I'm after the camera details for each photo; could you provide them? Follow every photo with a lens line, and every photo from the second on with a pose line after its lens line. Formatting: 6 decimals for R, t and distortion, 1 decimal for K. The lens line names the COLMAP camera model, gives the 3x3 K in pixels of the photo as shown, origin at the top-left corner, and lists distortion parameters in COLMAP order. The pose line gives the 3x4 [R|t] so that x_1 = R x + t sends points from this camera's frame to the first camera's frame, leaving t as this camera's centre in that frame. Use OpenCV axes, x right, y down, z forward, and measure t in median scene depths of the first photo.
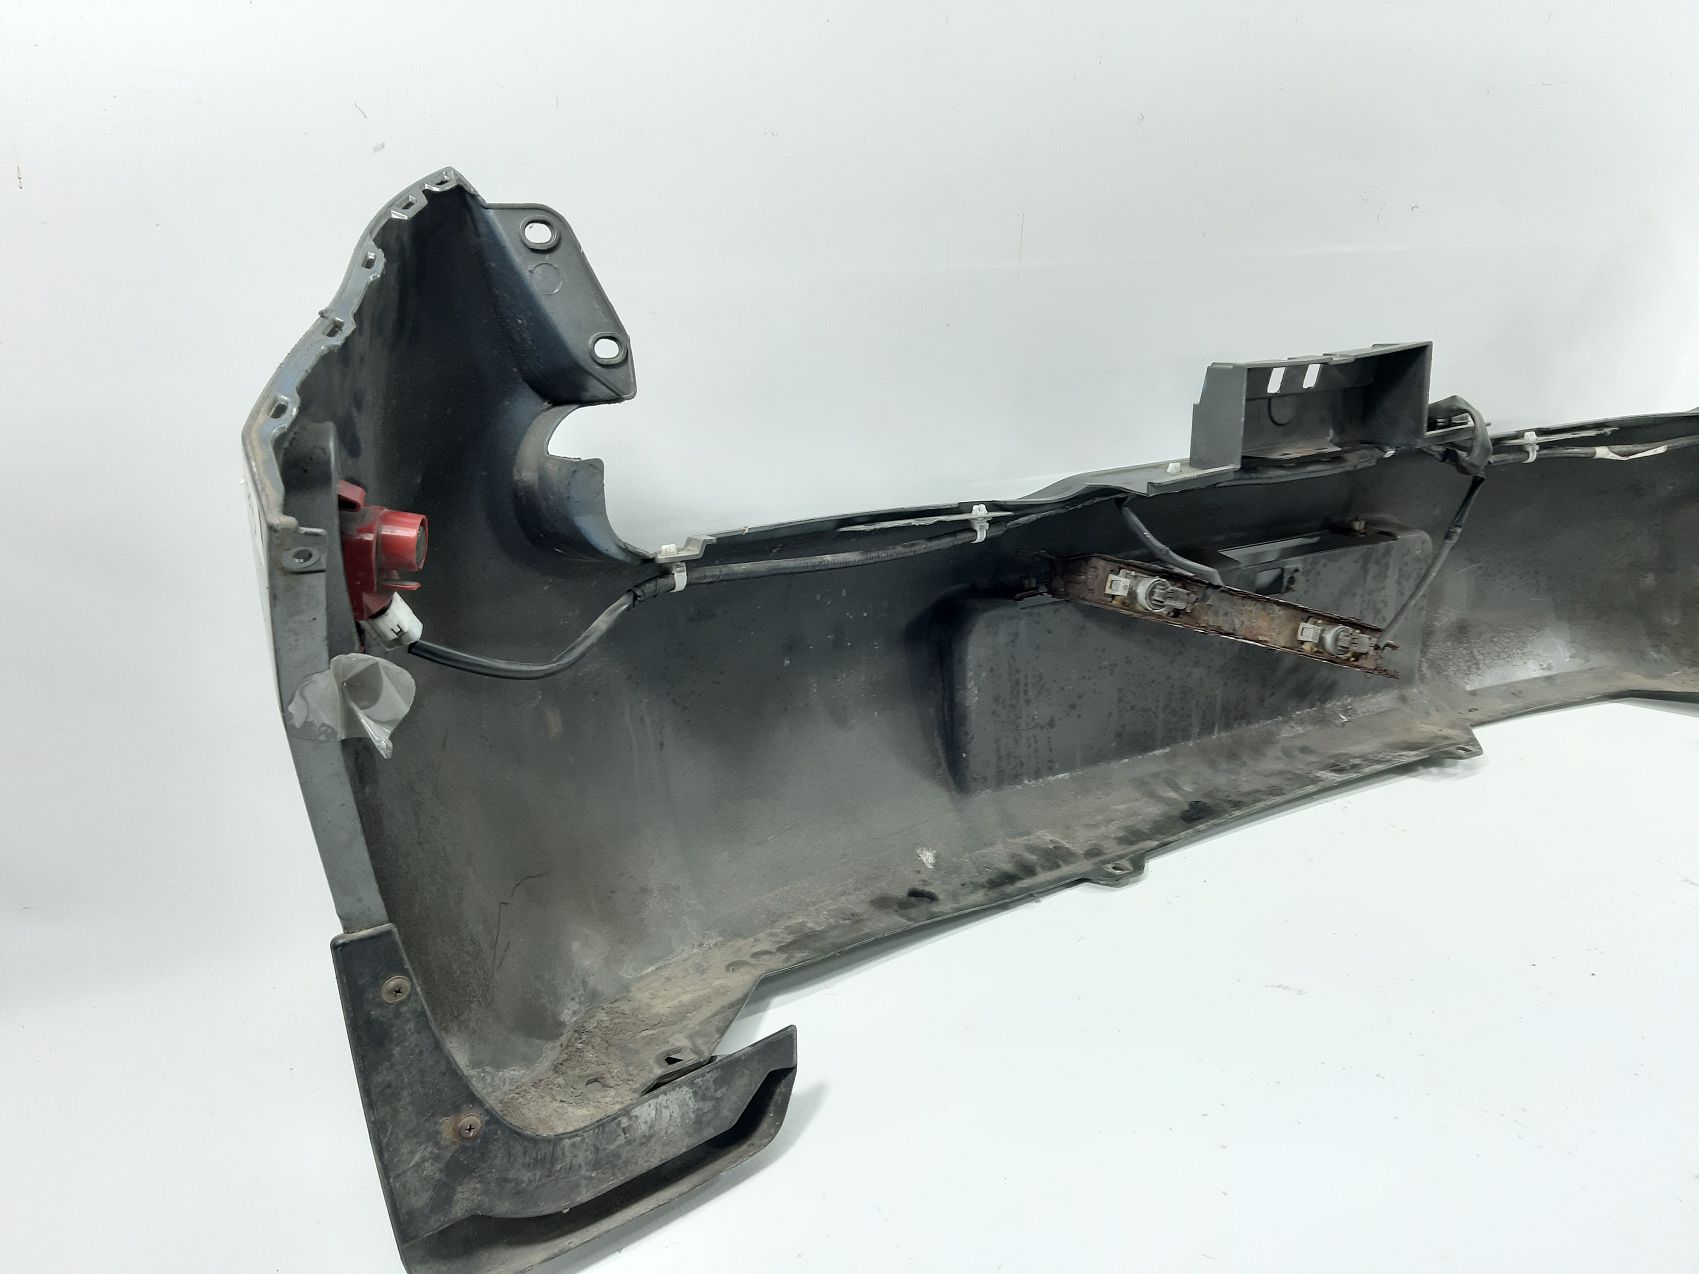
lens RADIAL K [[1334.6, 0, 848.3], [0, 1334.6, 634.1], [0, 0, 1]] dist [0.039134, -0.056000]
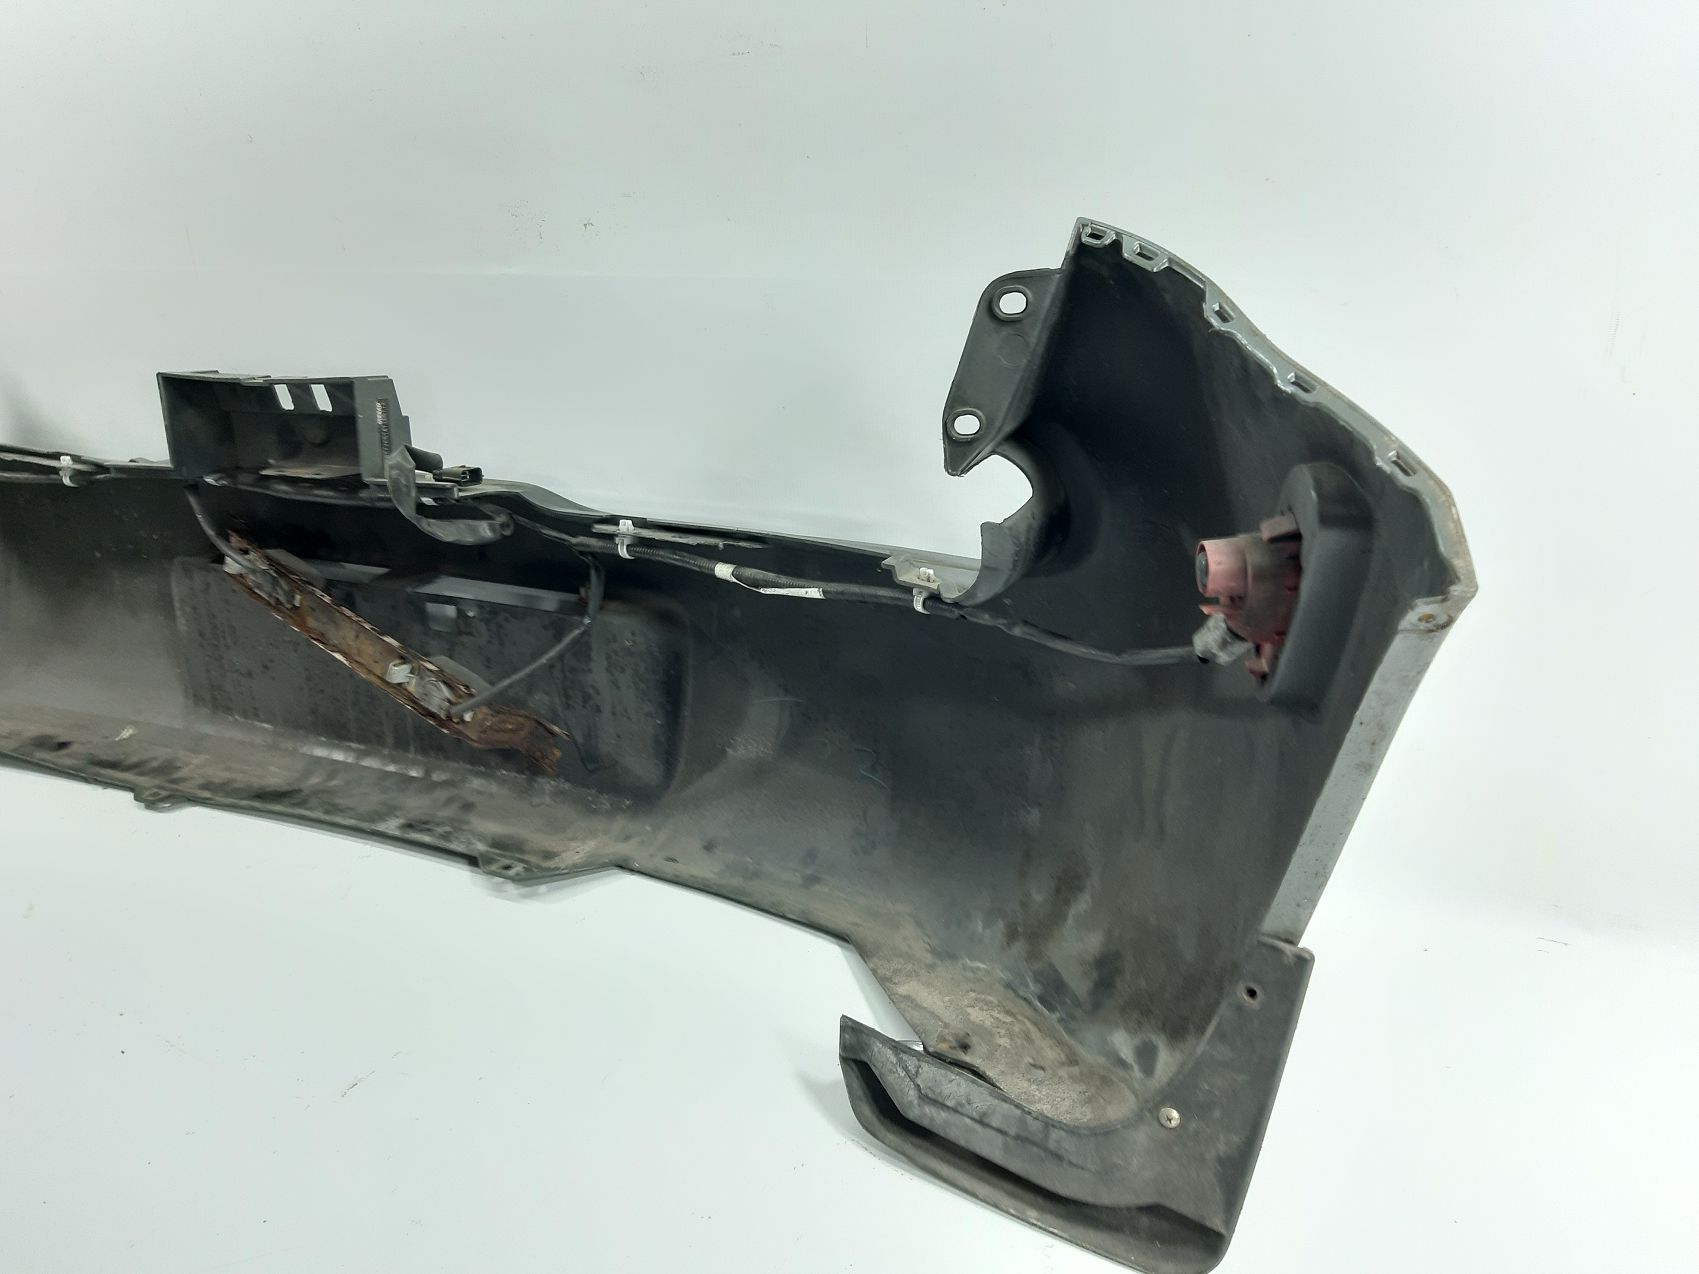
lens RADIAL K [[1334.6, 0, 850.5], [0, 1334.6, 638.4], [0, 0, 1]] dist [0.039134, -0.056000]
pose [[0.574681, 0.261870, -0.775349, 1.313064], [-0.240188, 0.959669, 0.146097, -0.249837], [0.782337, 0.102271, 0.614401, 0.692433]]
